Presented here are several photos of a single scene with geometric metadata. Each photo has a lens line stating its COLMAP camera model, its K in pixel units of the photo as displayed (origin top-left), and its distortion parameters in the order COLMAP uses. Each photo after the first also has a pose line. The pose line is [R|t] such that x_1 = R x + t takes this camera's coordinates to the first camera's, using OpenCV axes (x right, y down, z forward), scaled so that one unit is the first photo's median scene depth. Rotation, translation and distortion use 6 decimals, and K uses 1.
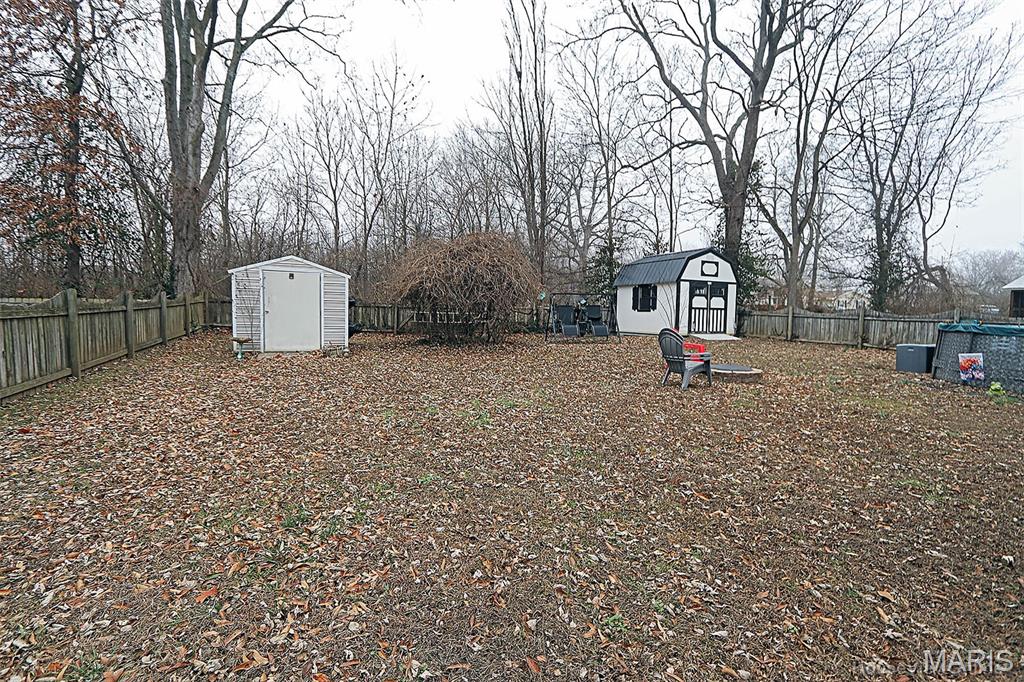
lens RADIAL K [[471.0, 0, 503.8], [0, 471.0, 341.6], [0, 0, 1]] dist [-0.017764, 0.002616]
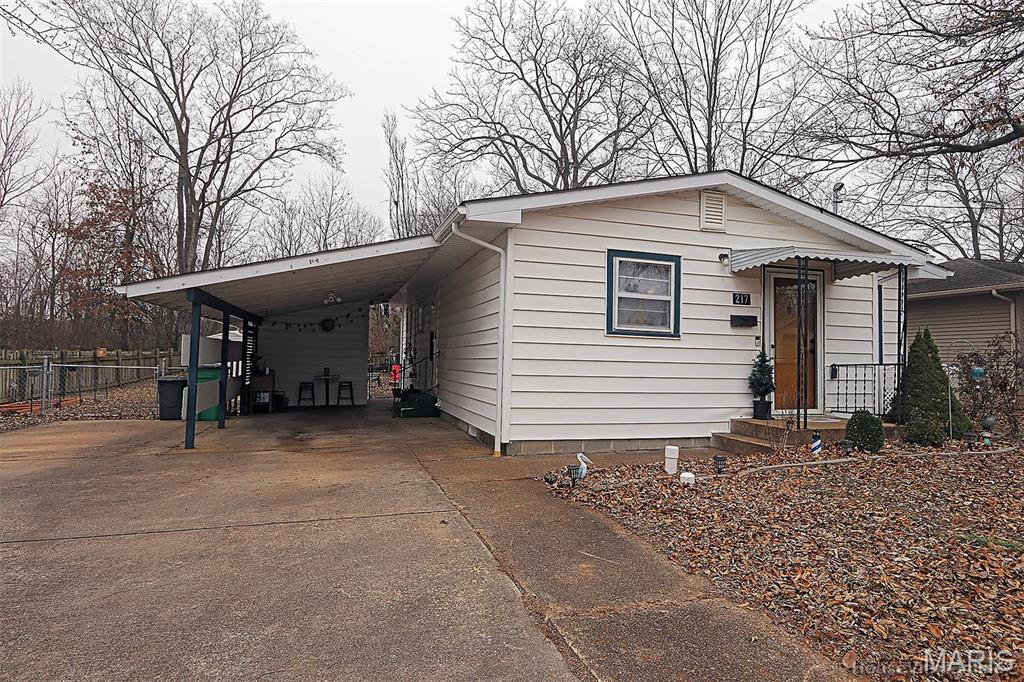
lens RADIAL K [[576.6, 0, 510.4], [0, 576.6, 338.5], [0, 0, 1]] dist [-0.014750, 0.005173]
pose [[0.996988, -0.007034, -0.077230, 0.595902], [-0.000816, 0.994871, -0.101147, 0.067294], [0.077546, 0.100905, 0.991869, -0.874044]]
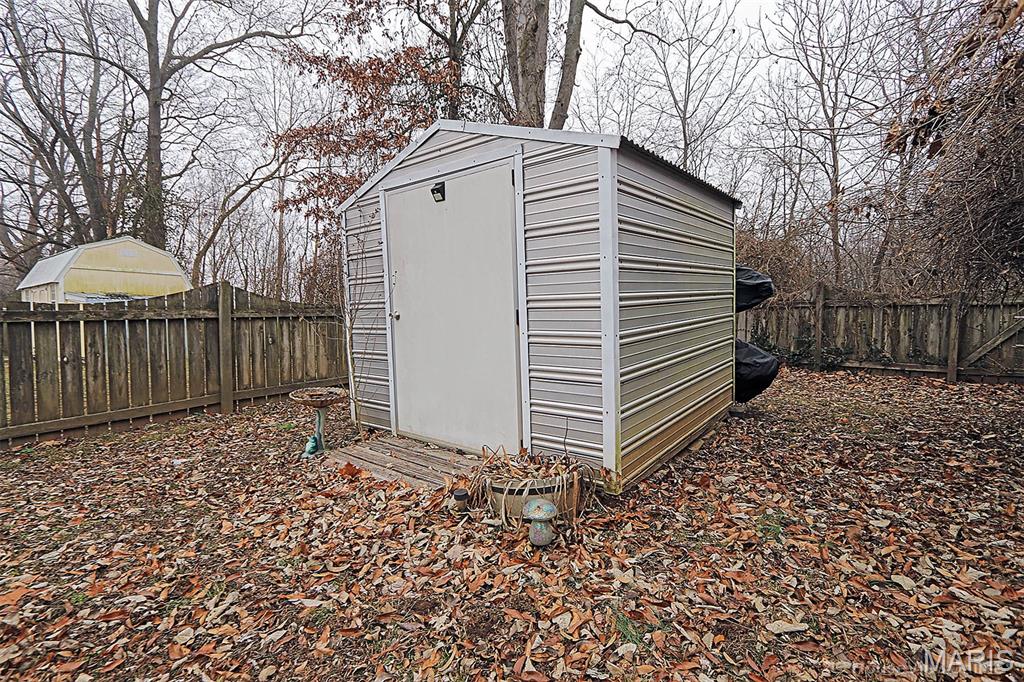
lens RADIAL K [[471.0, 0, 509.1], [0, 471.0, 340.4], [0, 0, 1]] dist [-0.017764, 0.002616]
pose [[0.528223, 0.014394, -0.848984, -0.109494], [-0.044661, 0.998943, -0.010851, -0.027979], [0.847930, 0.043648, 0.528308, 0.533491]]
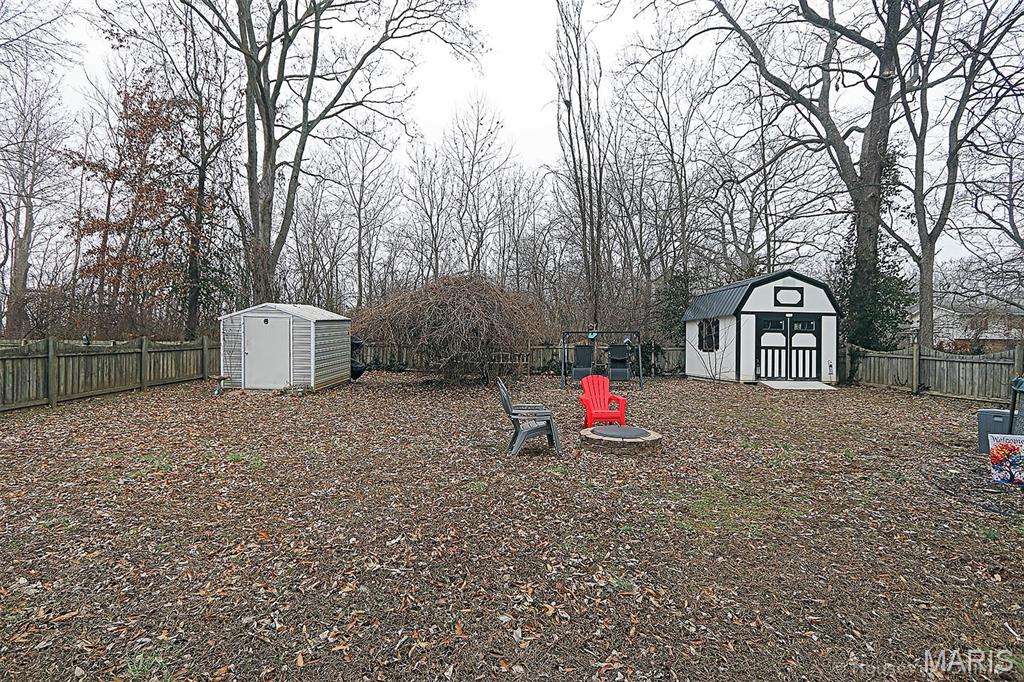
lens RADIAL K [[471.0, 0, 507.1], [0, 471.0, 341.0], [0, 0, 1]] dist [-0.017764, 0.002616]
pose [[0.926827, -0.007346, -0.375417, 0.296465], [-0.022720, 0.996880, -0.075598, -0.013378], [0.374801, 0.078596, 0.923768, 0.115742]]
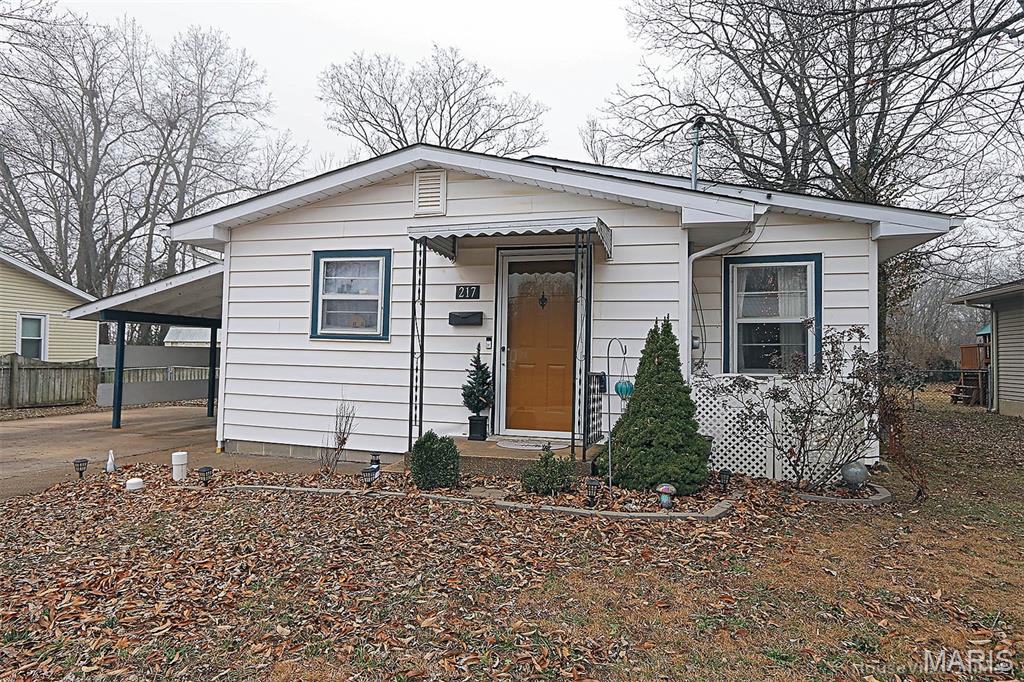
lens RADIAL K [[576.6, 0, 510.5], [0, 576.6, 340.7], [0, 0, 1]] dist [-0.014750, 0.005173]
pose [[0.799344, -0.024056, -0.600392, 1.003124], [-0.039799, 0.994884, -0.092851, 0.055317], [0.599555, 0.098115, 0.794297, -0.686975]]
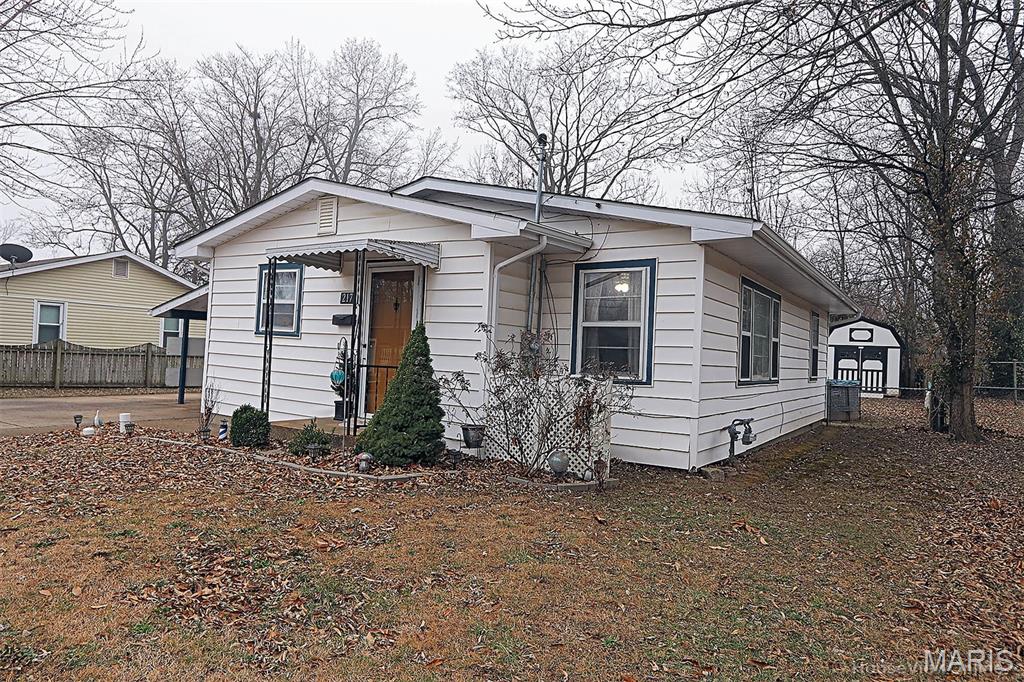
lens RADIAL K [[647.0, 0, 507.9], [0, 647.0, 336.4], [0, 0, 1]] dist [0.003160, 0.006312]
pose [[0.562885, -0.017983, -0.826340, 1.252371], [-0.087290, 0.992879, -0.081067, 0.049921], [0.821913, 0.117762, 0.557306, -0.580424]]
